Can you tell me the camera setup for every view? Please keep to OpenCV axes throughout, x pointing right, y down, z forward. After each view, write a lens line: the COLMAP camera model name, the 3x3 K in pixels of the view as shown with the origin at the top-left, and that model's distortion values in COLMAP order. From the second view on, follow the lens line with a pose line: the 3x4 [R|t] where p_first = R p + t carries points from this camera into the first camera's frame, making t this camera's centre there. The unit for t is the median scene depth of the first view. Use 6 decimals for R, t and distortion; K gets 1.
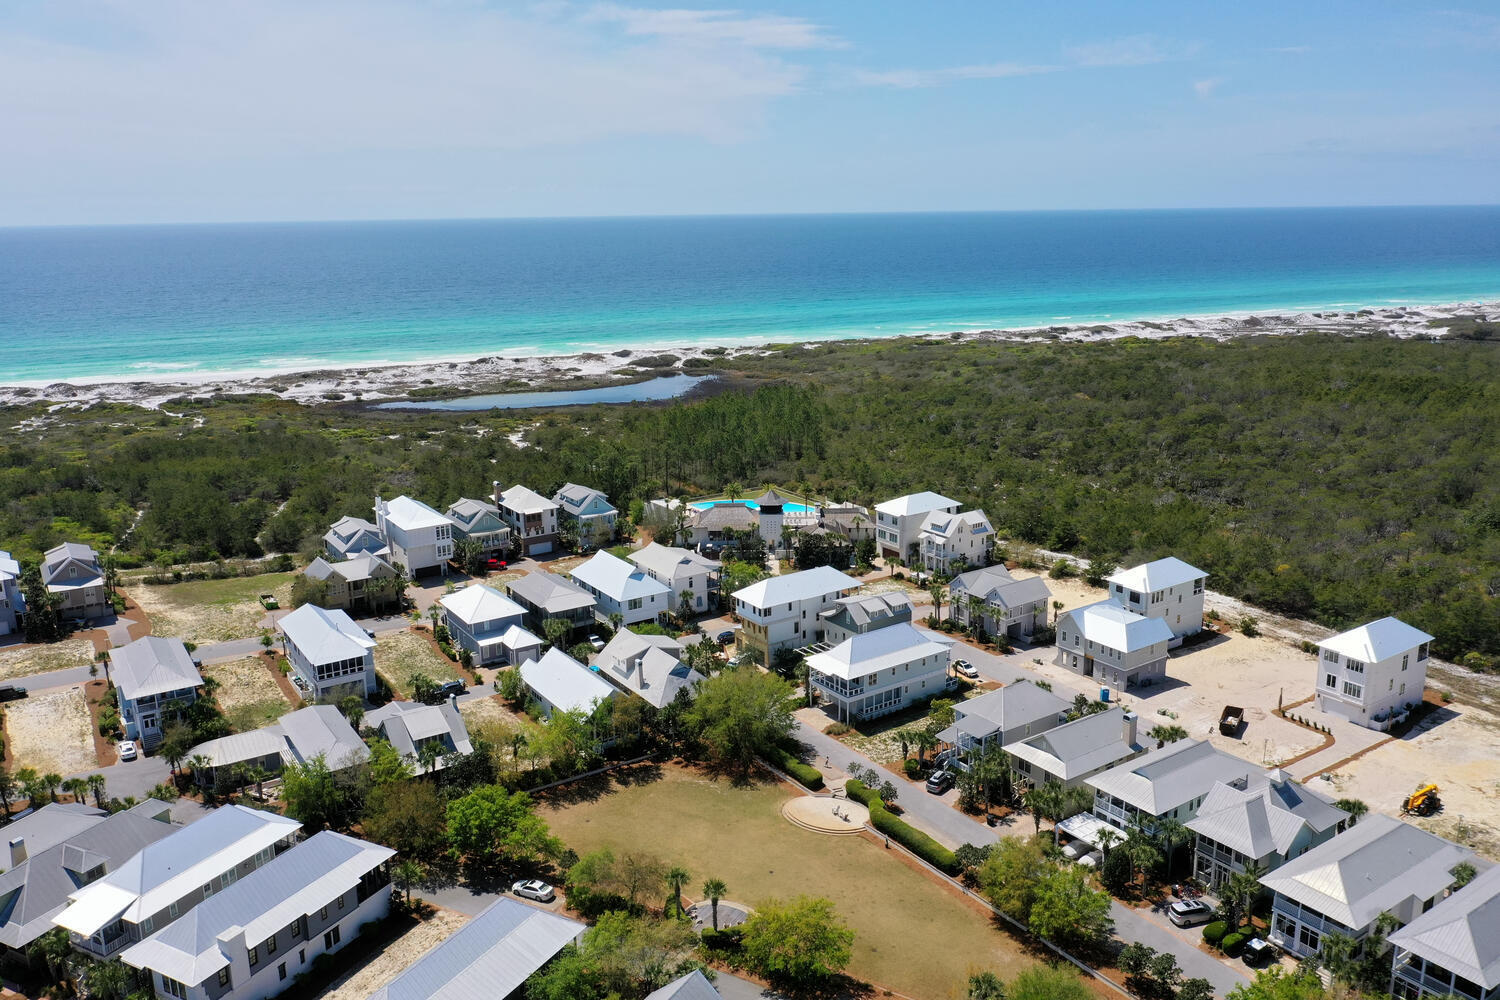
lens RADIAL K [[1161.6, 0, 750.5], [0, 1161.6, 506.7], [0, 0, 1]] dist [-0.015411, 0.000179]
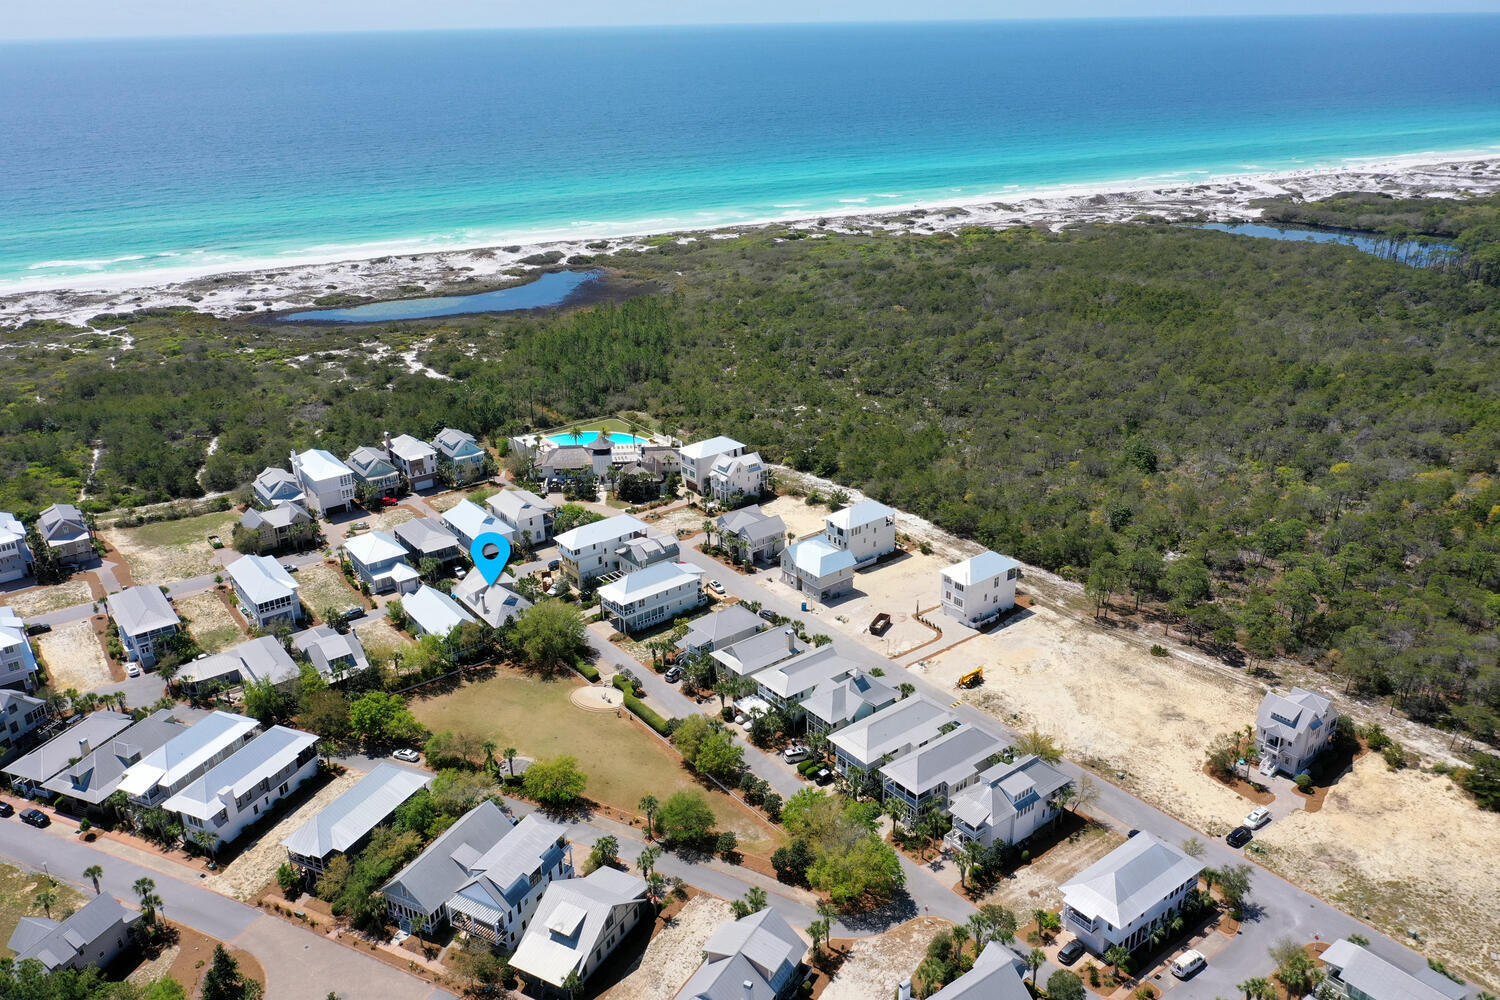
lens RADIAL K [[1161.6, 0, 753.8], [0, 1161.6, 501.7], [0, 0, 1]] dist [-0.015411, 0.000179]
pose [[0.997896, -0.025038, 0.059802, 0.142244], [0.015975, 0.988937, 0.147473, -0.171151], [-0.062832, -0.146208, 0.987256, -0.397283]]
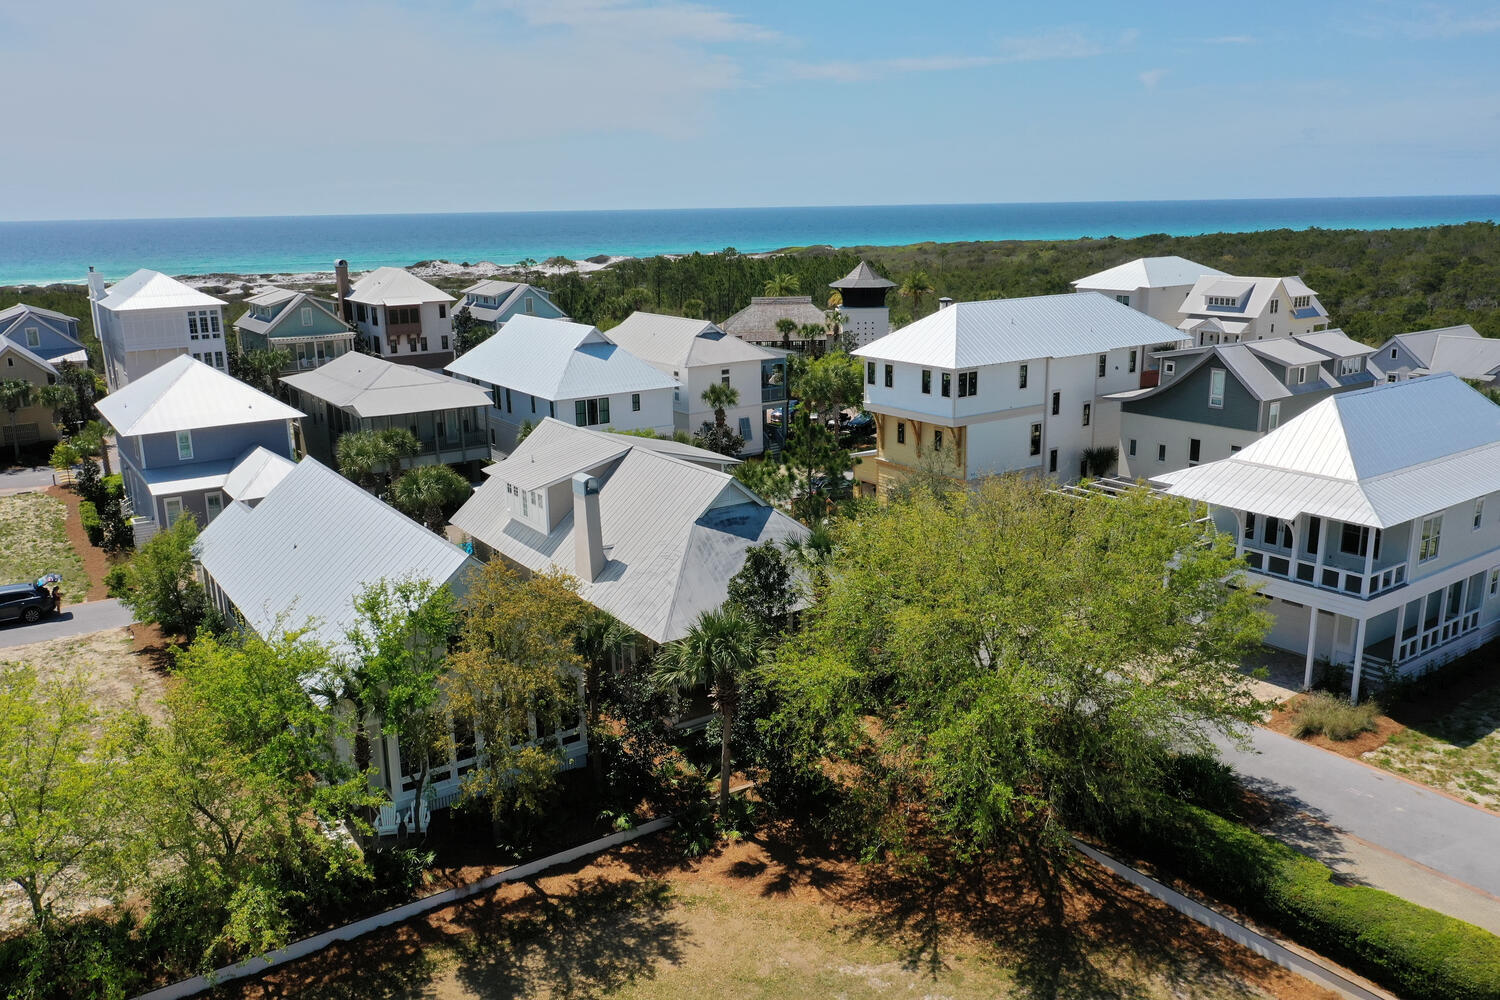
lens RADIAL K [[1161.6, 0, 745.0], [0, 1161.6, 485.3], [0, 0, 1]] dist [-0.015411, 0.000179]
pose [[0.999941, -0.008489, 0.006791, -0.052517], [0.008593, 0.999844, -0.015463, 0.121762], [-0.006659, 0.015521, 0.999857, 0.633668]]
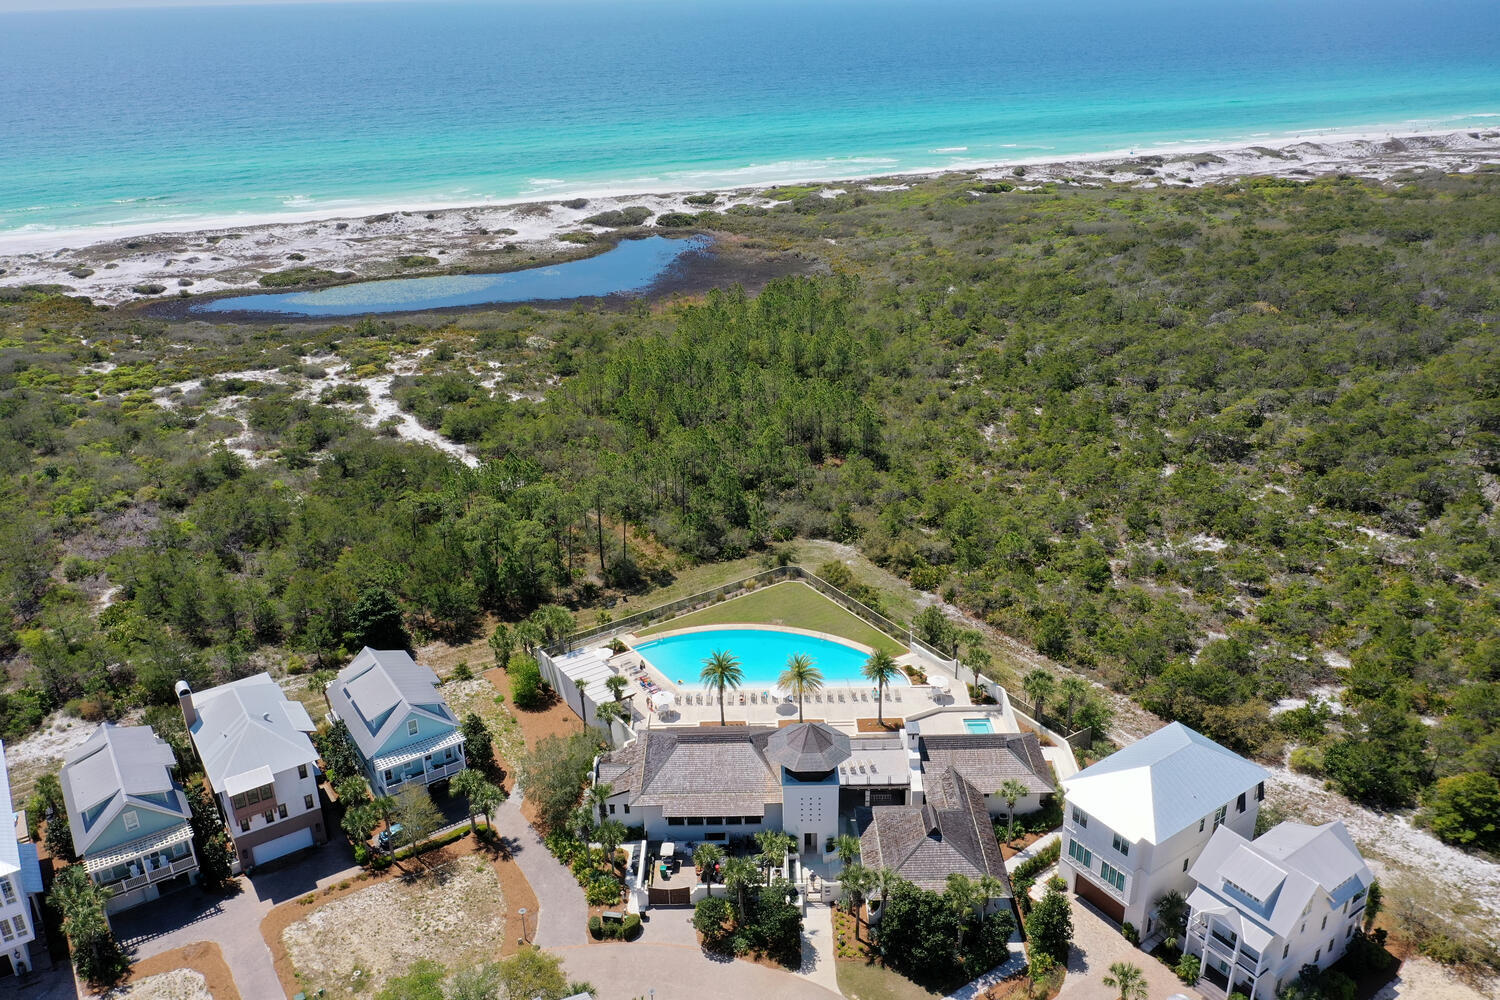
lens RADIAL K [[1161.6, 0, 737.2], [0, 1161.6, 464.6], [0, 0, 1]] dist [-0.015411, 0.000179]
pose [[0.999970, -0.002400, -0.007315, -0.007437], [0.003391, 0.990330, 0.138688, -0.219325], [0.006912, -0.138709, 0.990309, 0.774689]]
